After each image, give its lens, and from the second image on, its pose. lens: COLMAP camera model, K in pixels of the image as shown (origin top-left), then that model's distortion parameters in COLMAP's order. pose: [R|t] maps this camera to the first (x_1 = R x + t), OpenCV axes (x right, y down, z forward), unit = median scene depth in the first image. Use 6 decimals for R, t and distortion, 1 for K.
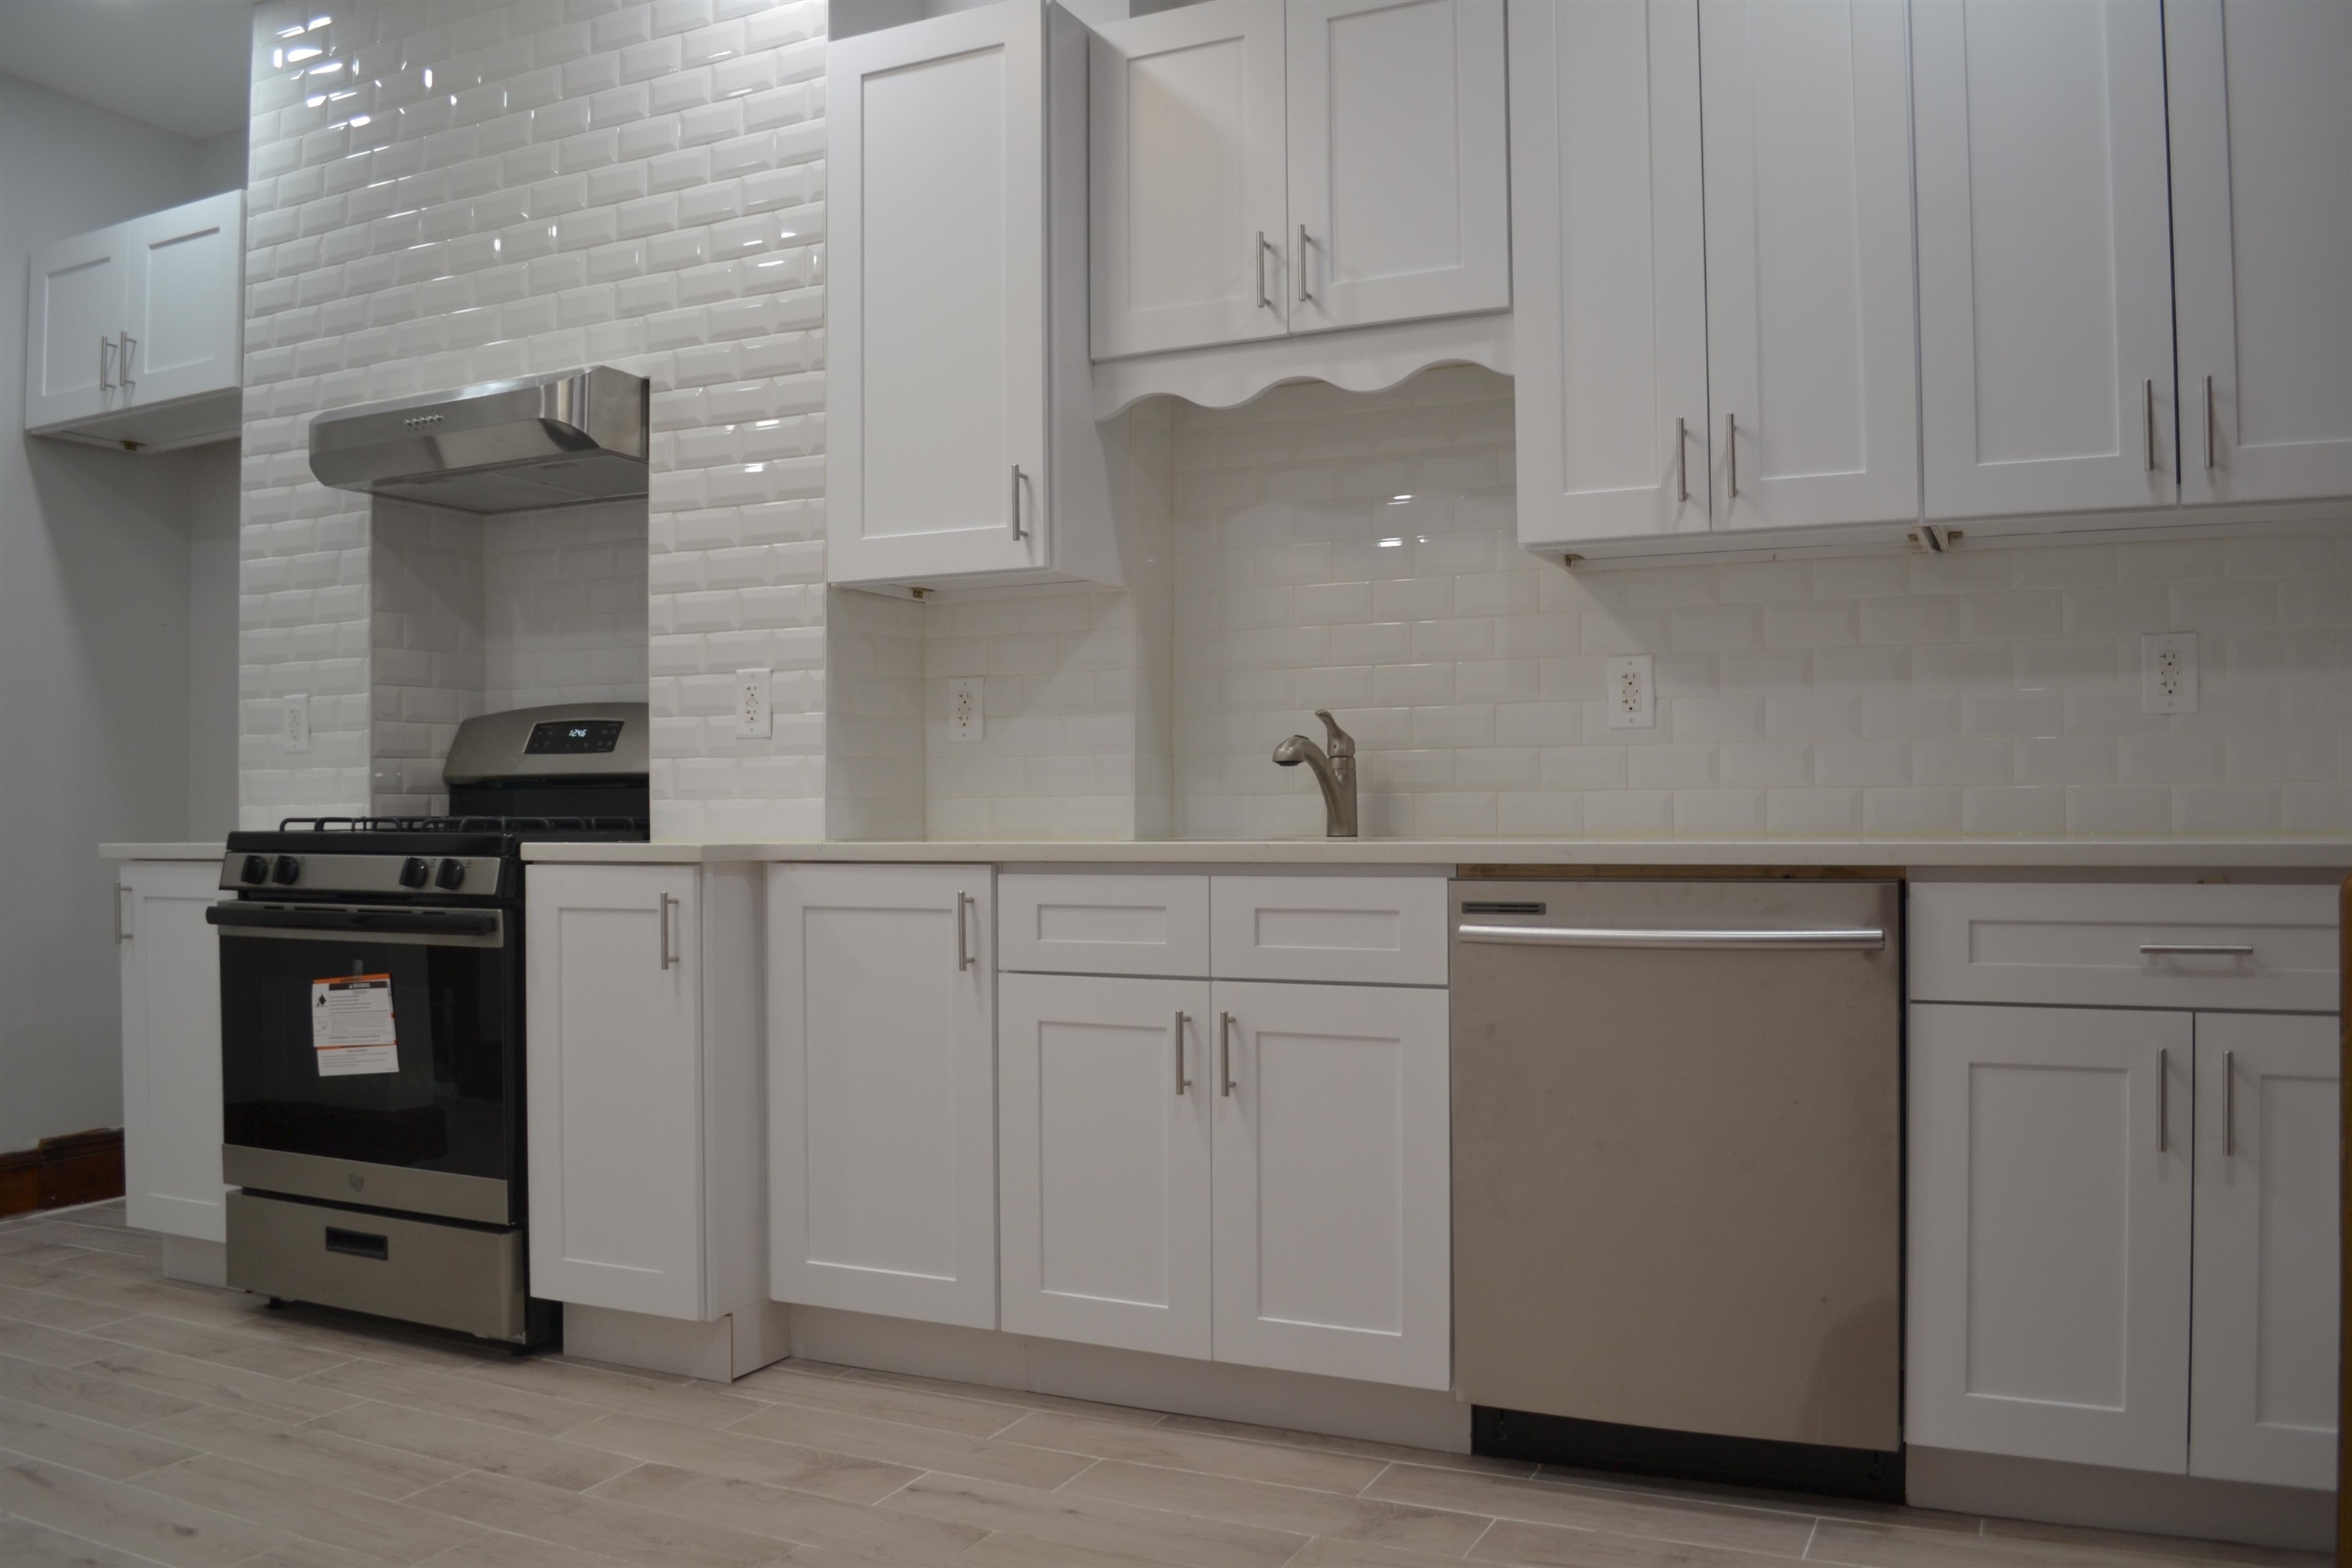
lens RADIAL K [[1887.2, 0, 1176.6], [0, 1887.2, 795.8], [0, 0, 1]] dist [-0.087895, 0.023685]
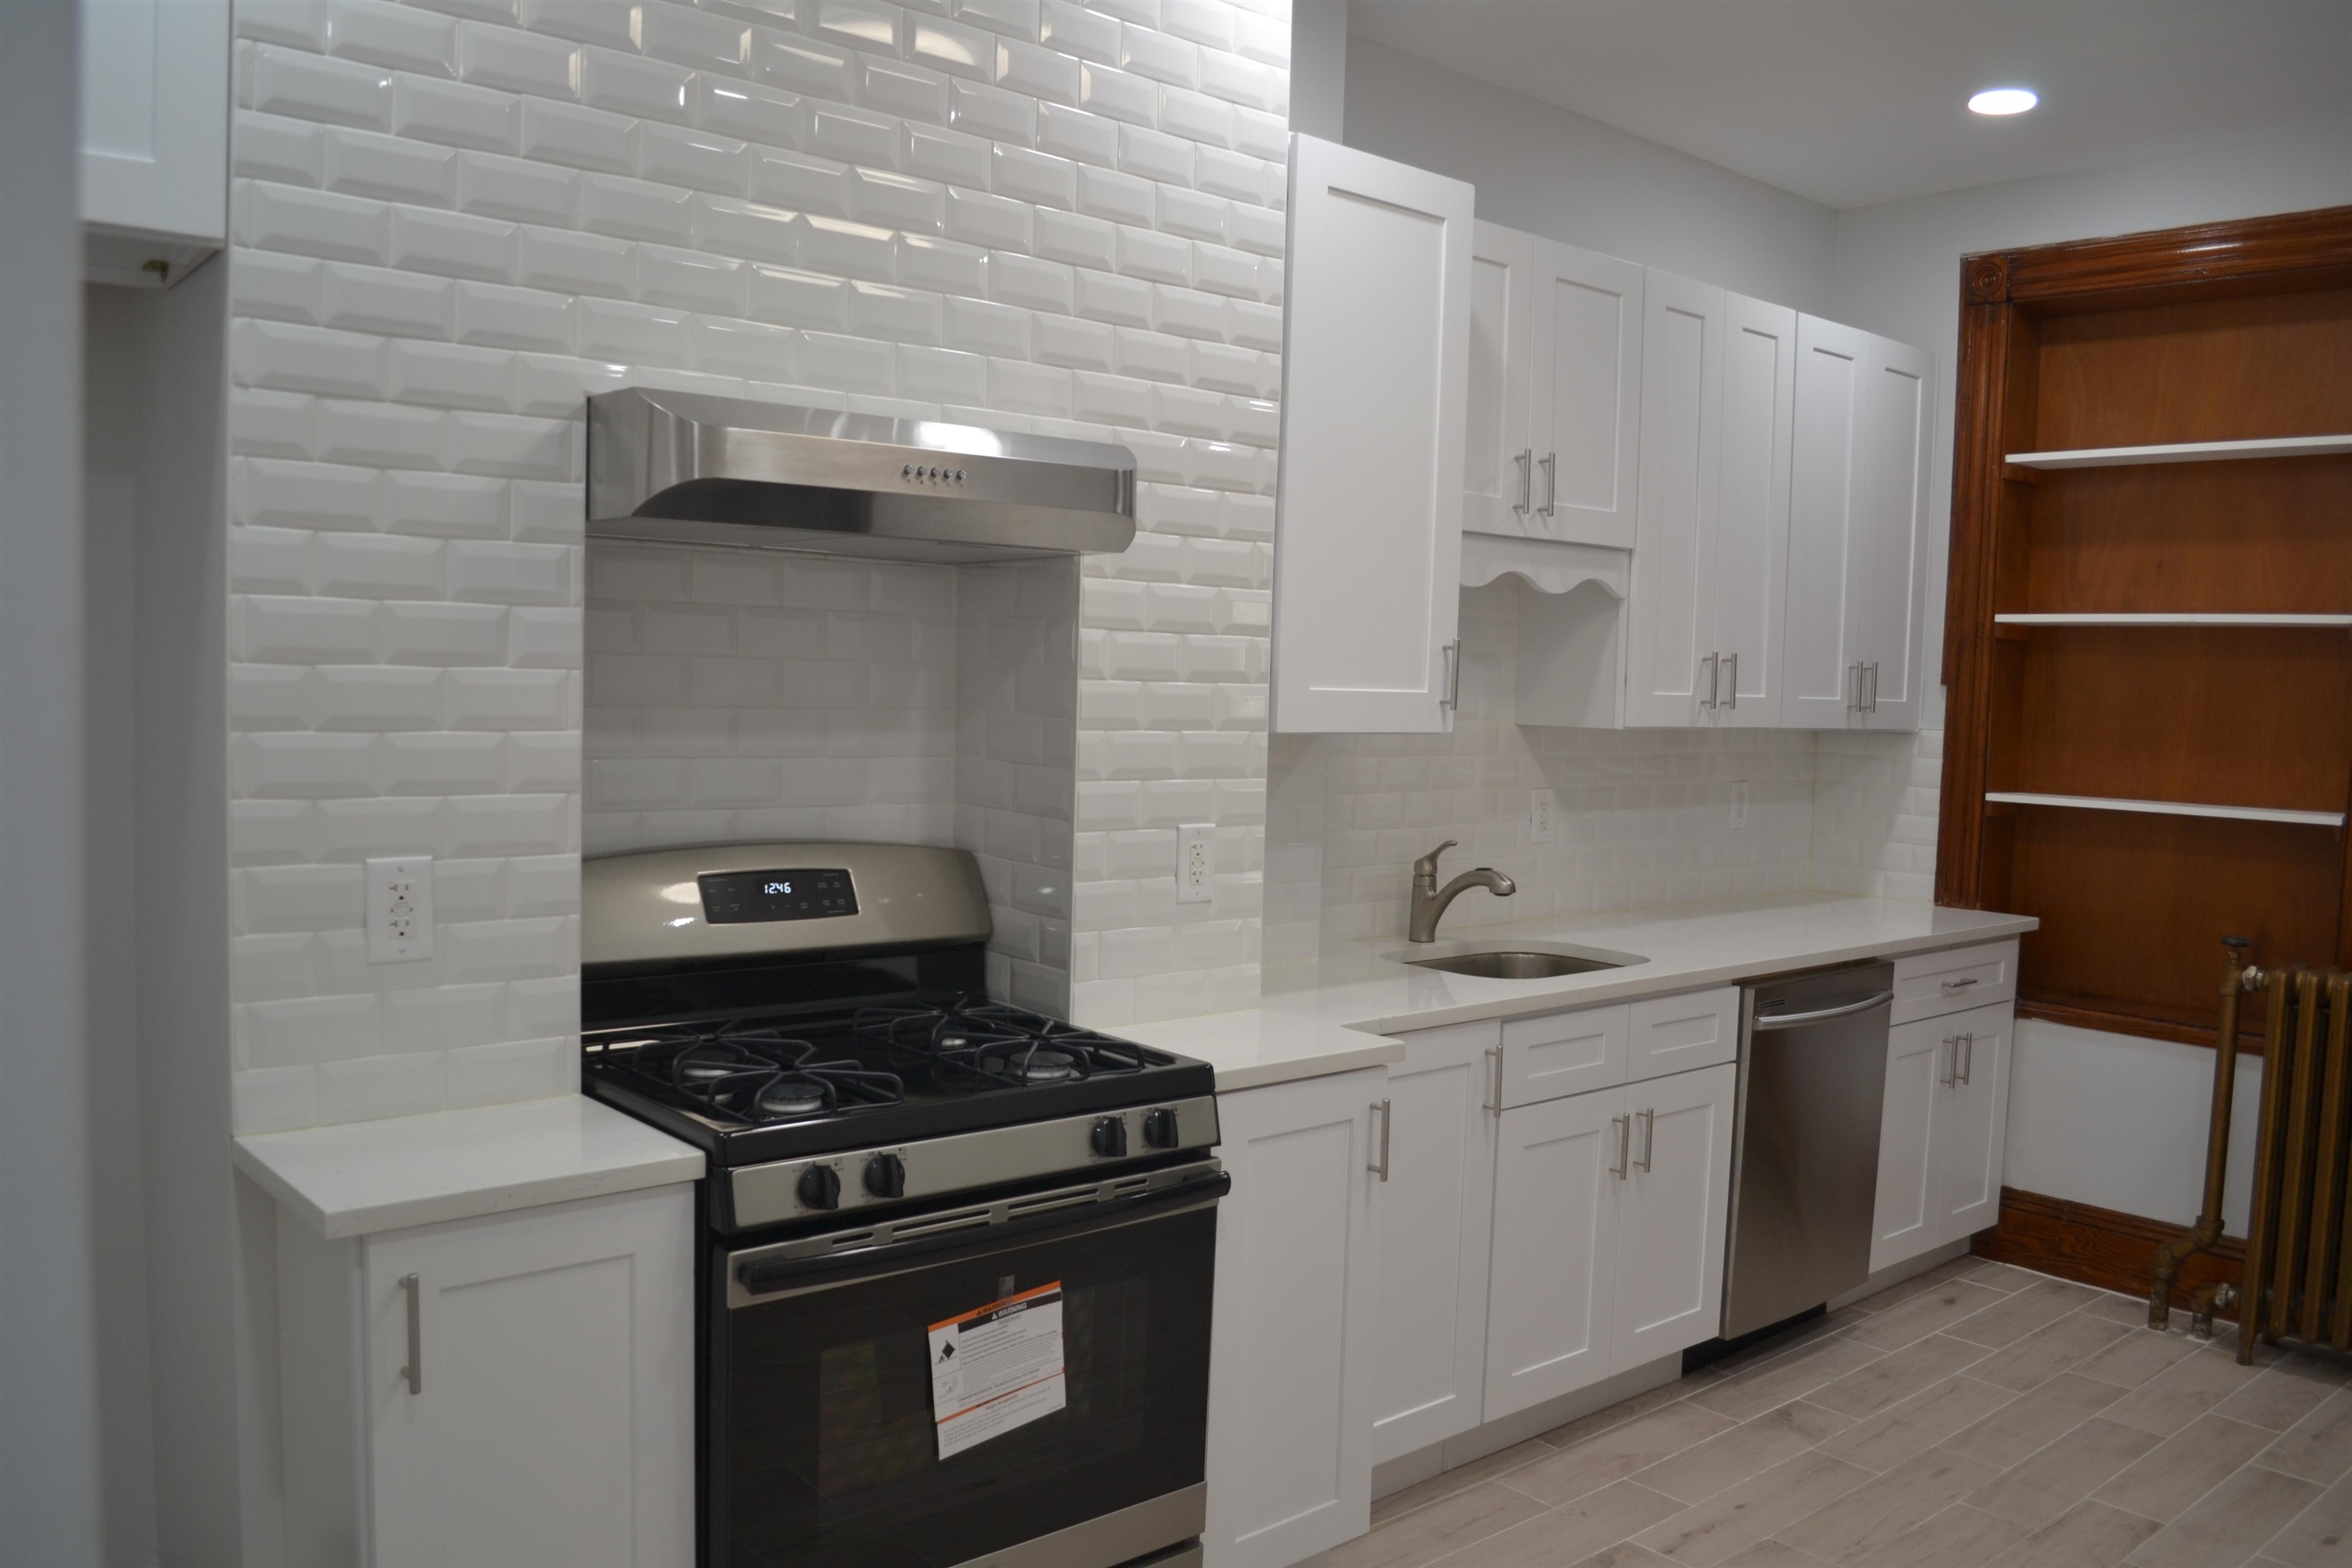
lens RADIAL K [[1887.2, 0, 1176.7], [0, 1887.2, 794.3], [0, 0, 1]] dist [-0.087895, 0.023685]
pose [[0.388895, -0.043805, 0.920240, -1.049799], [-0.042359, 0.996962, 0.065358, -0.139890], [-0.920308, -0.064398, 0.385859, 0.675750]]
